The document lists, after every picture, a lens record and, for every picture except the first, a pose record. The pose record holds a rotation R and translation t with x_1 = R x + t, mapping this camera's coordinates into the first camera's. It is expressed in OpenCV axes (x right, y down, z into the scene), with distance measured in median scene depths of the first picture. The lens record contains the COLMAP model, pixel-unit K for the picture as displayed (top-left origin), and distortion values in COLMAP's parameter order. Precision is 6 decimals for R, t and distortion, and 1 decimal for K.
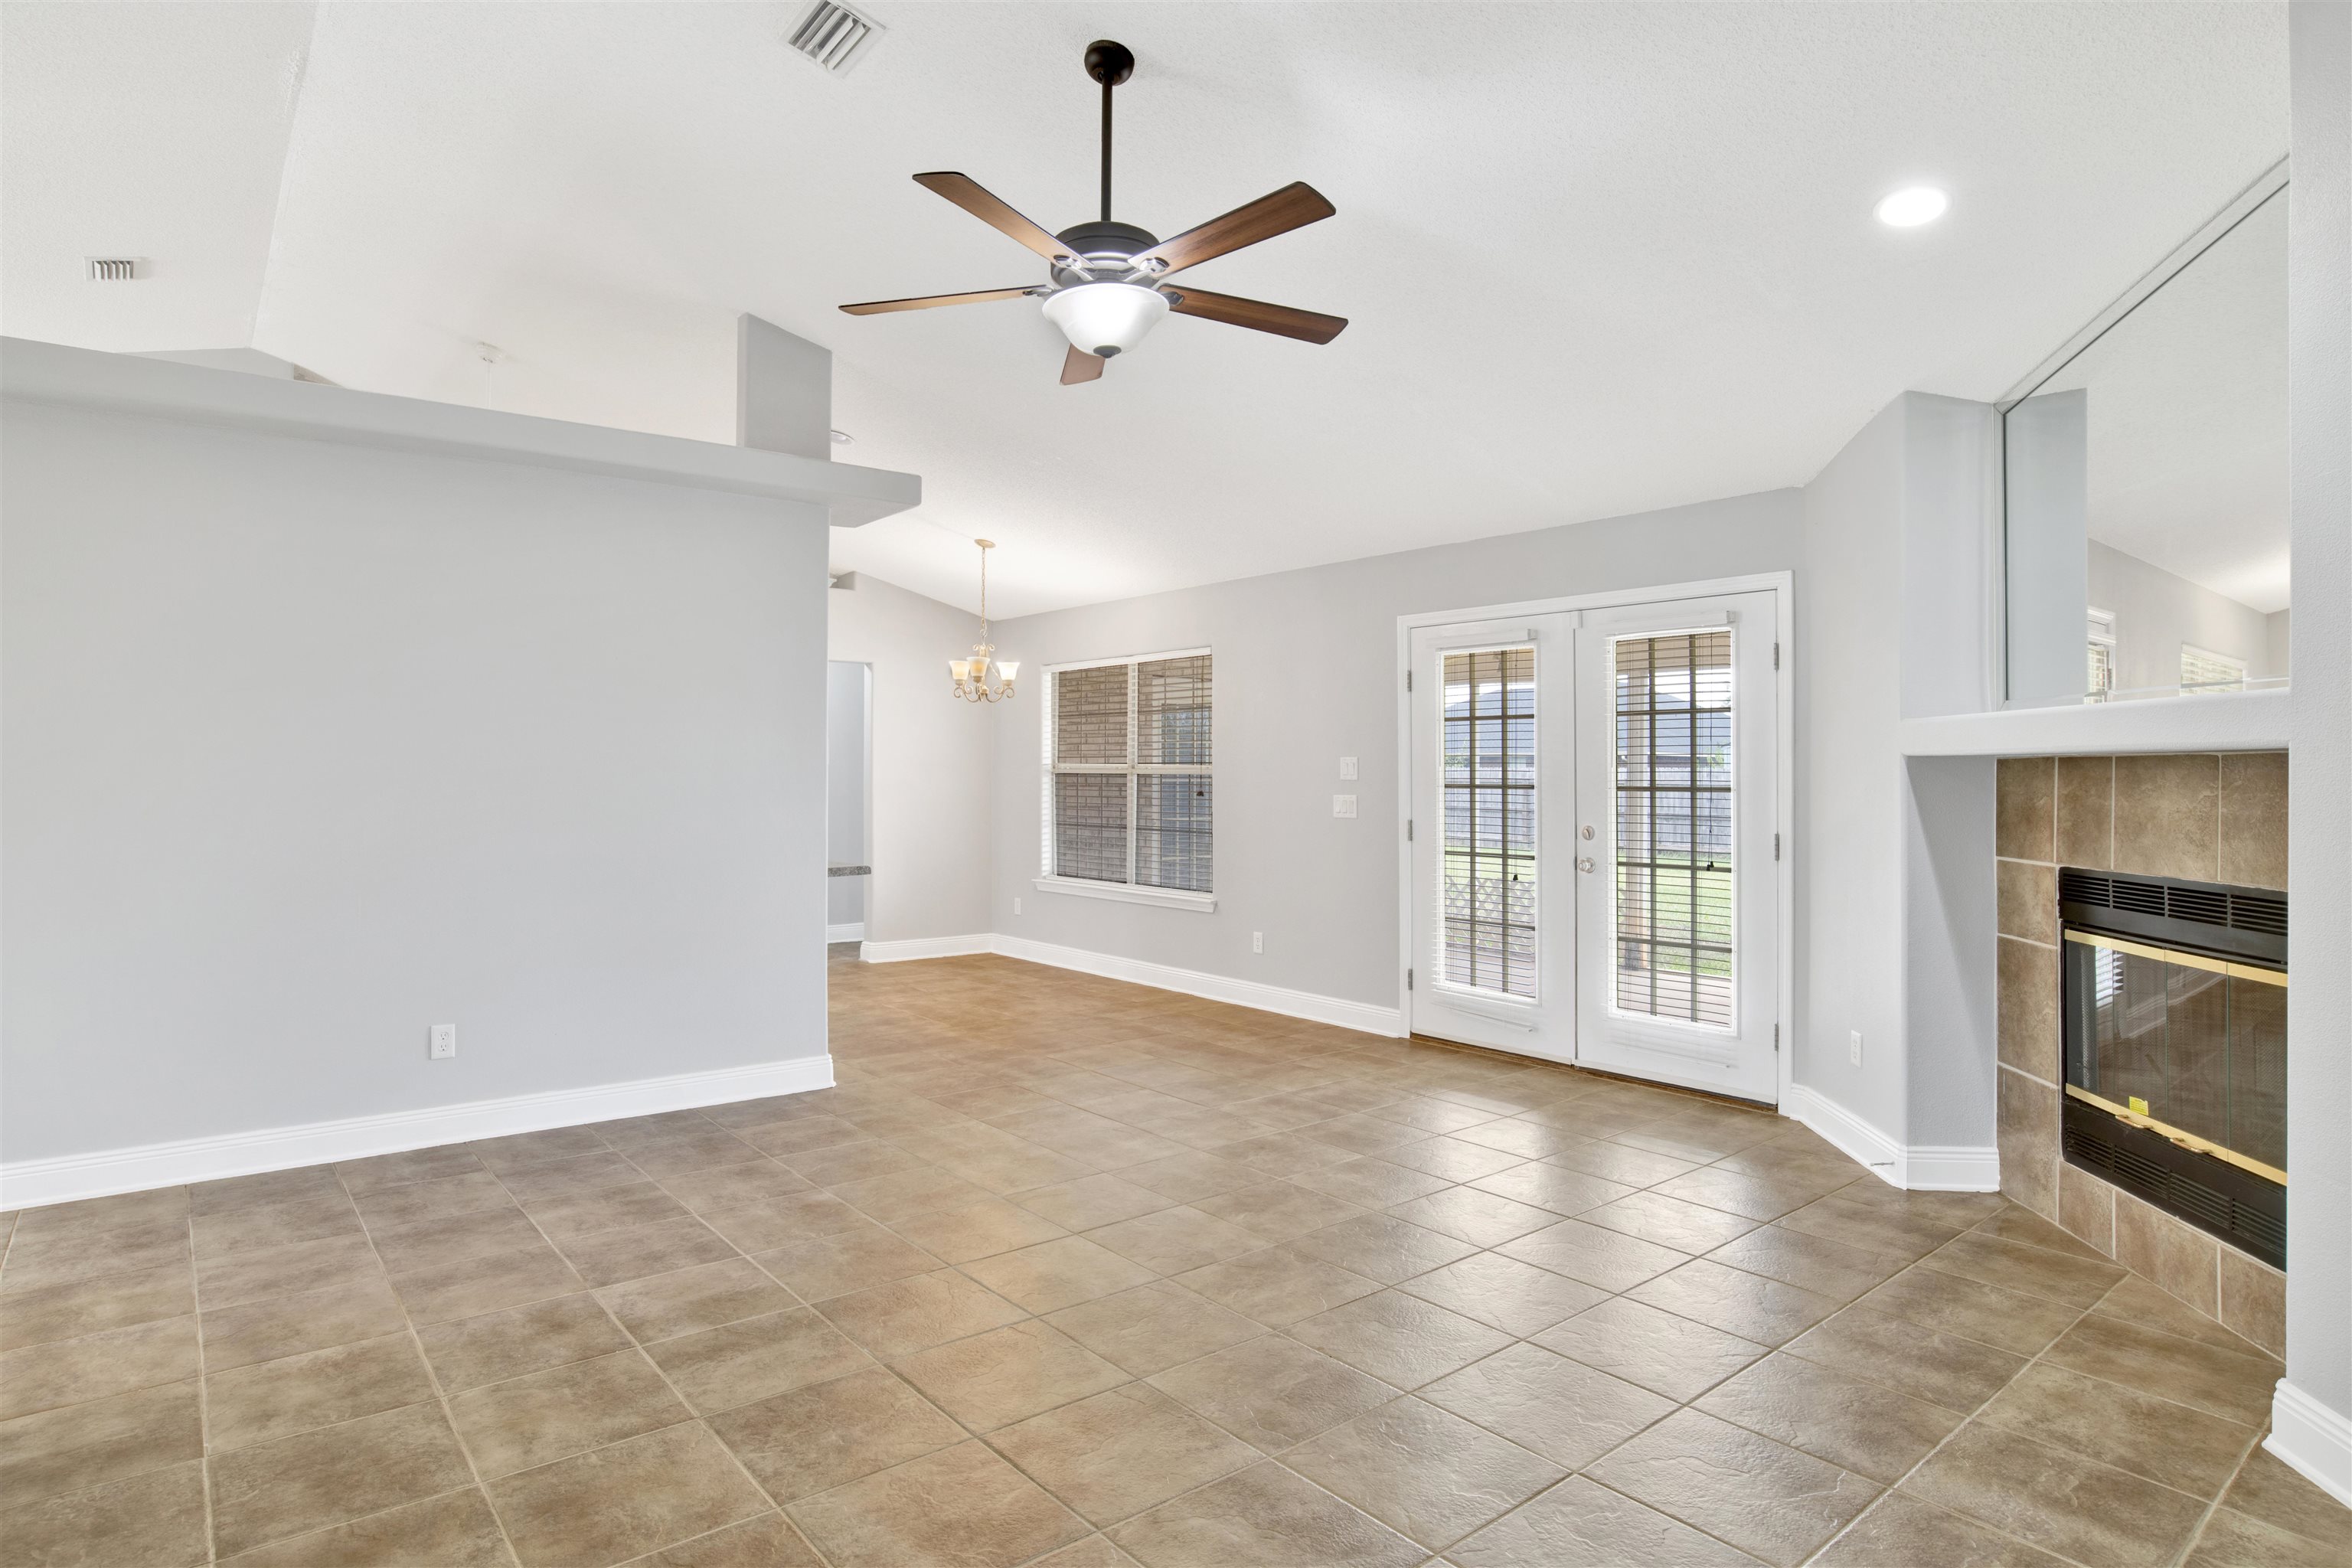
lens RADIAL K [[1316.8, 0, 1176.0], [0, 1316.8, 784.0], [0, 0, 1]] dist [-0.071808, 0.026094]
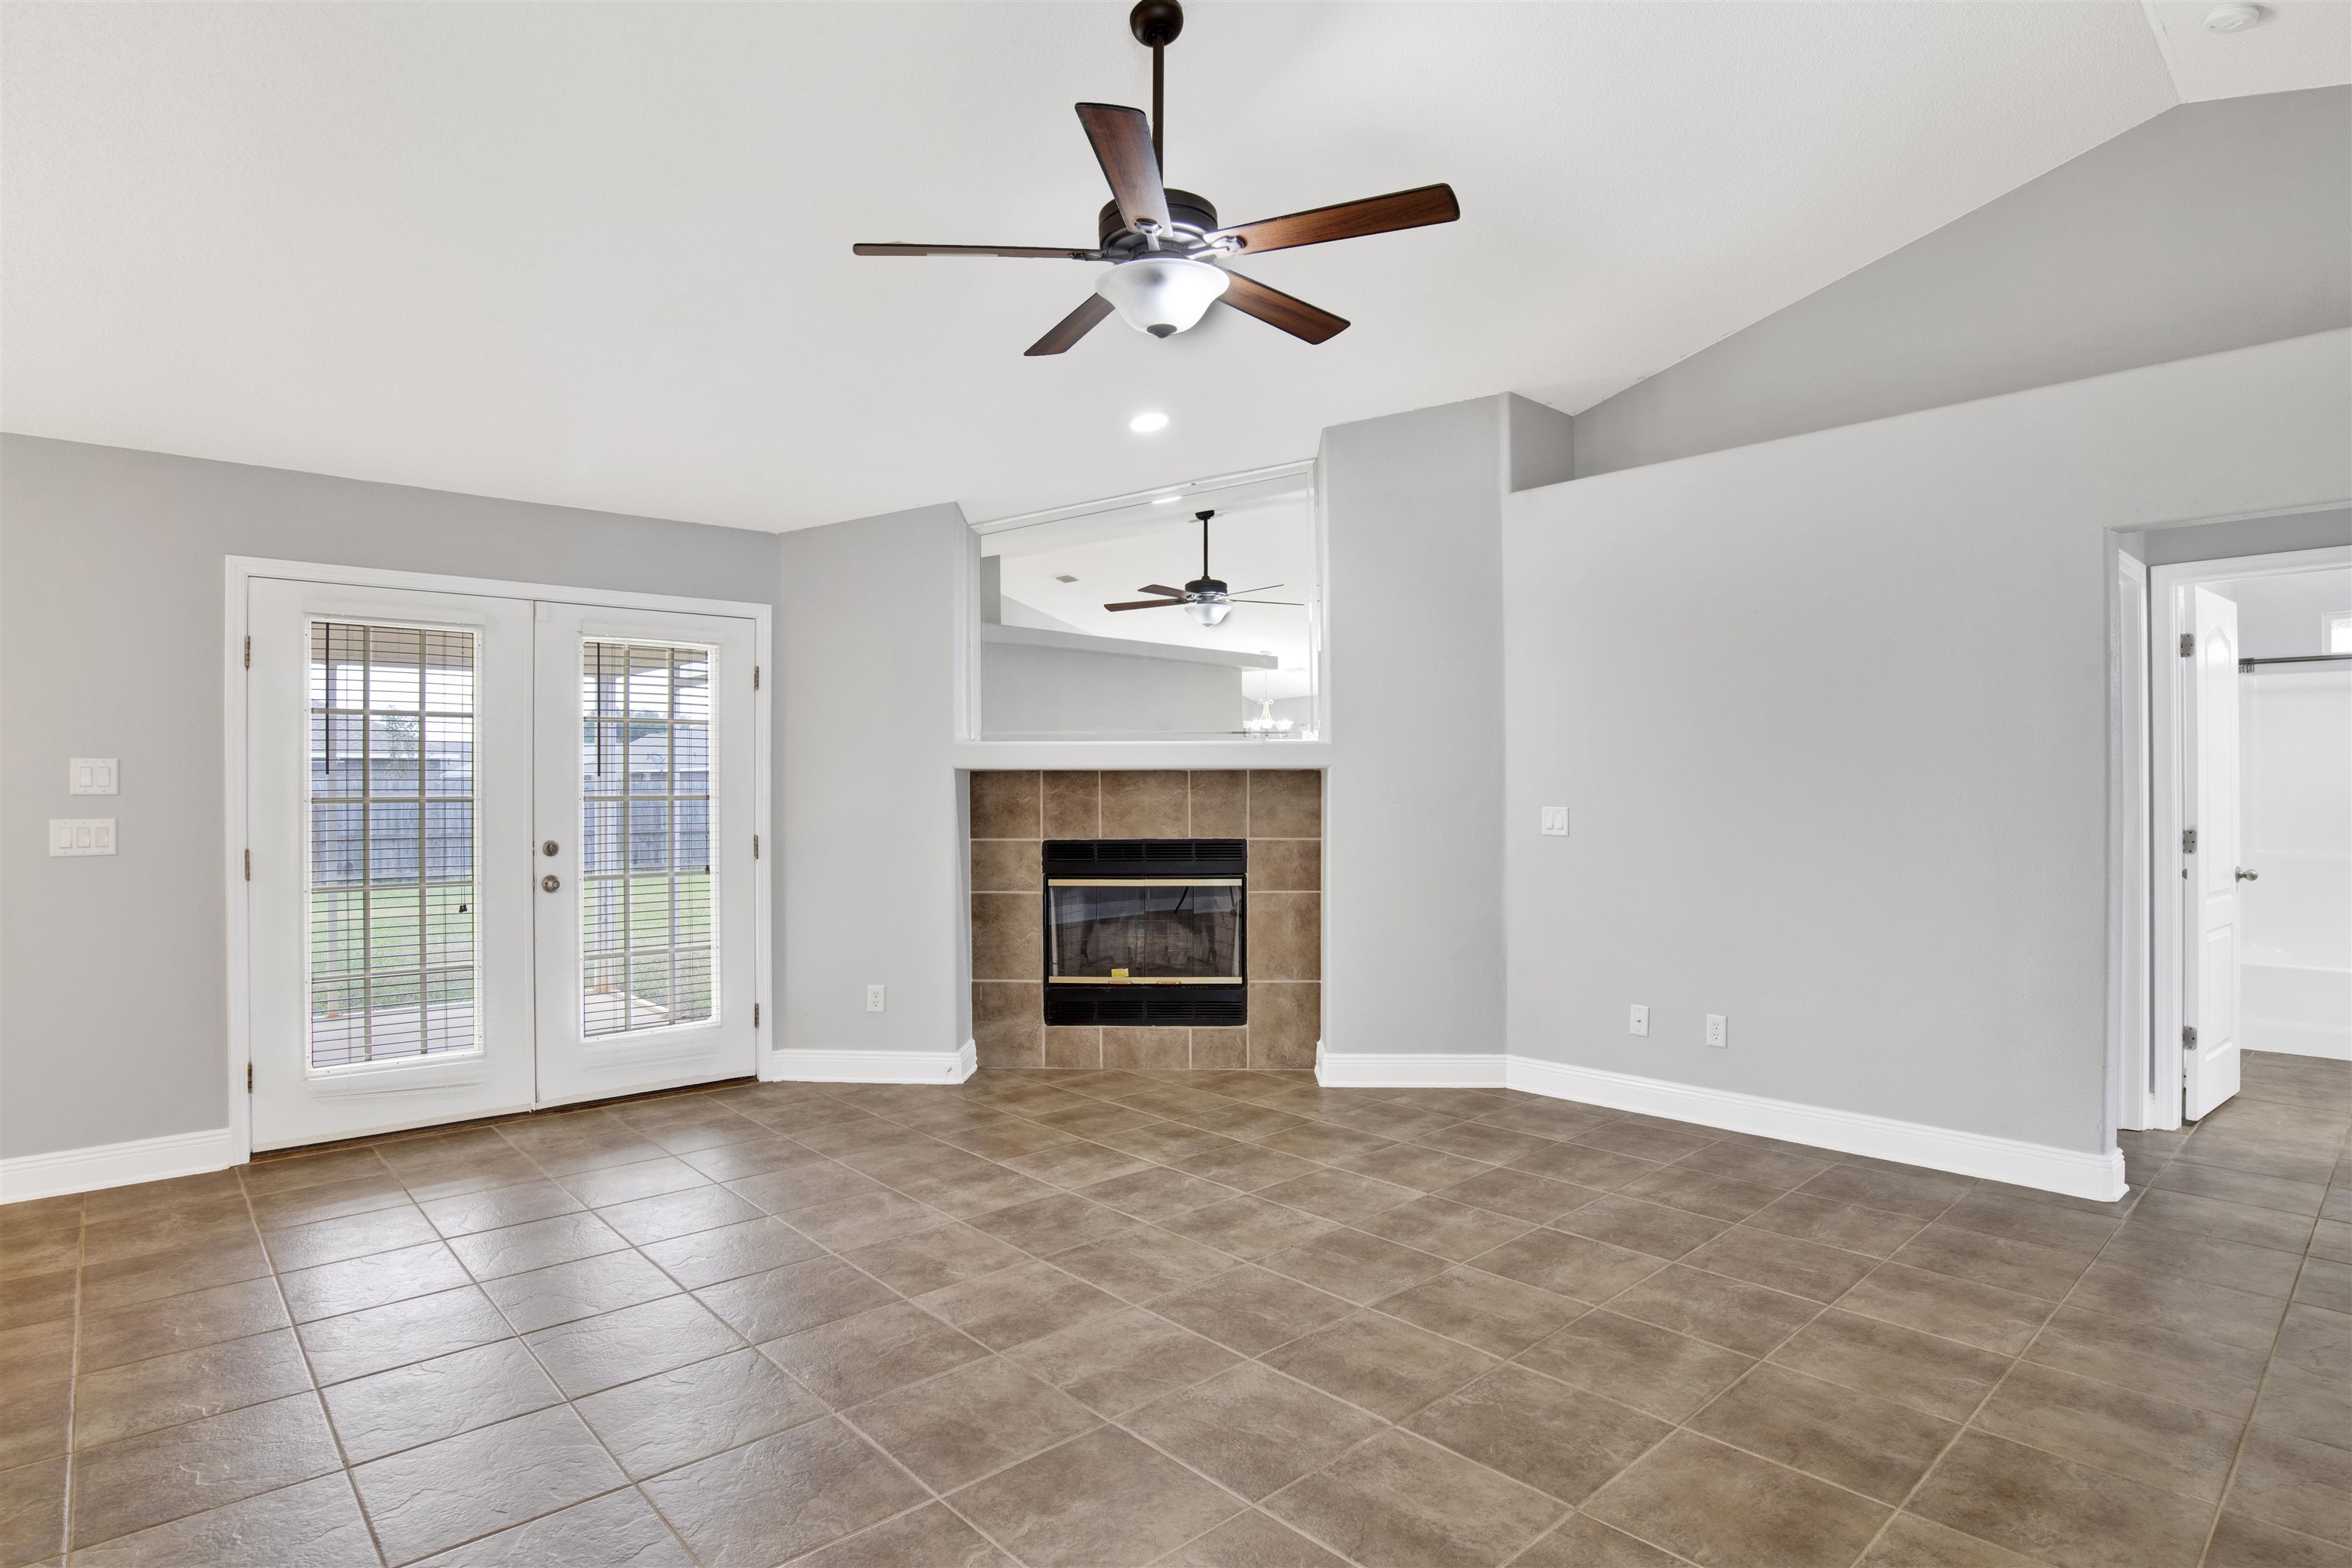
lens RADIAL K [[1231.1, 0, 1176.0], [0, 1231.1, 784.0], [0, 0, 1]] dist [-0.054449, 0.000027]
pose [[-0.066256, -0.003761, 0.997796, -0.773768], [0.010533, 0.999935, 0.004469, -0.009063], [-0.997747, 0.010806, -0.066212, 0.871510]]
